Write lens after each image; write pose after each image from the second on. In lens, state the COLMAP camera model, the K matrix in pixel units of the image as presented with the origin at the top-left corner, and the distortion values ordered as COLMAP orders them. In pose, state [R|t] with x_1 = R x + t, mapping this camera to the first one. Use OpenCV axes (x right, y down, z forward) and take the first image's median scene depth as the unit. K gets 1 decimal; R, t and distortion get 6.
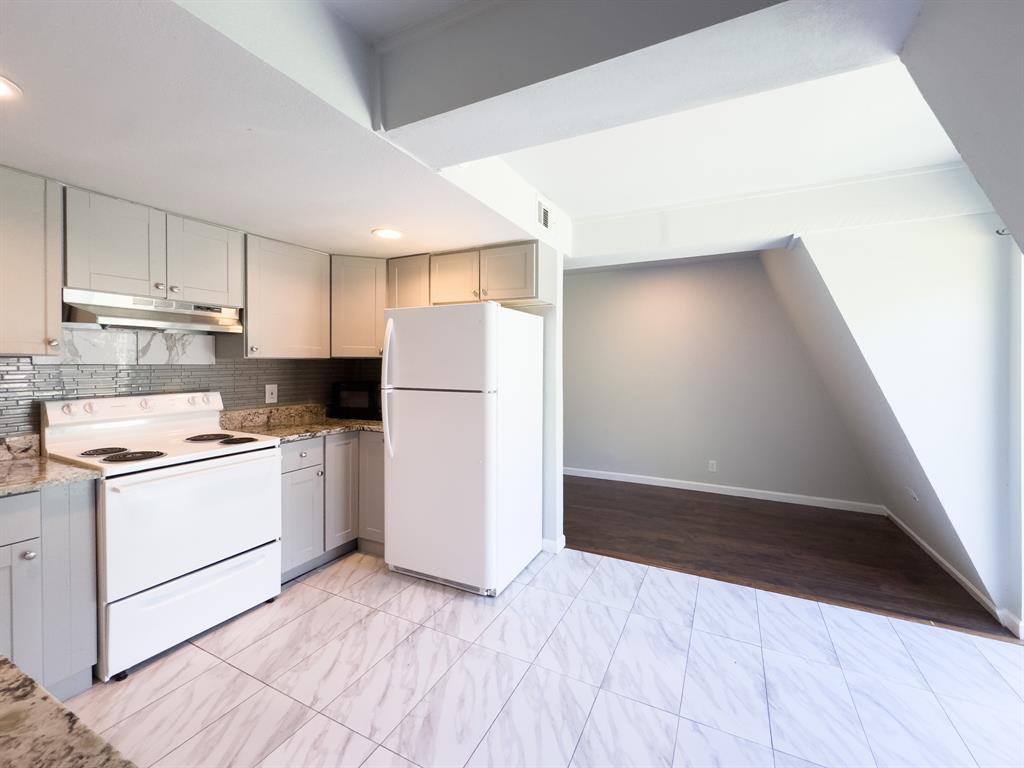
lens RADIAL K [[442.3, 0, 493.4], [0, 442.3, 364.7], [0, 0, 1]] dist [-0.002843, 0.000559]
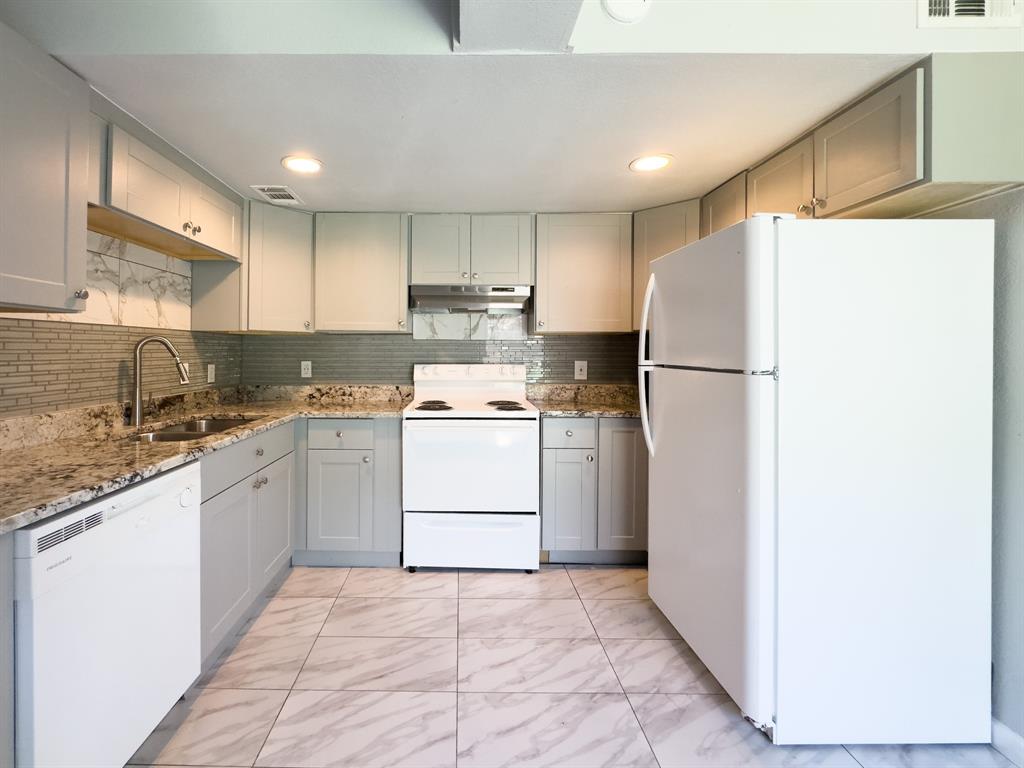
lens RADIAL K [[442.3, 0, 449.3], [0, 442.3, 350.0], [0, 0, 1]] dist [-0.002843, 0.000559]
pose [[0.454358, -0.001816, -0.890818, 0.326209], [-0.009291, 0.999934, -0.006778, 0.040660], [0.890771, 0.011356, 0.454311, 0.396348]]
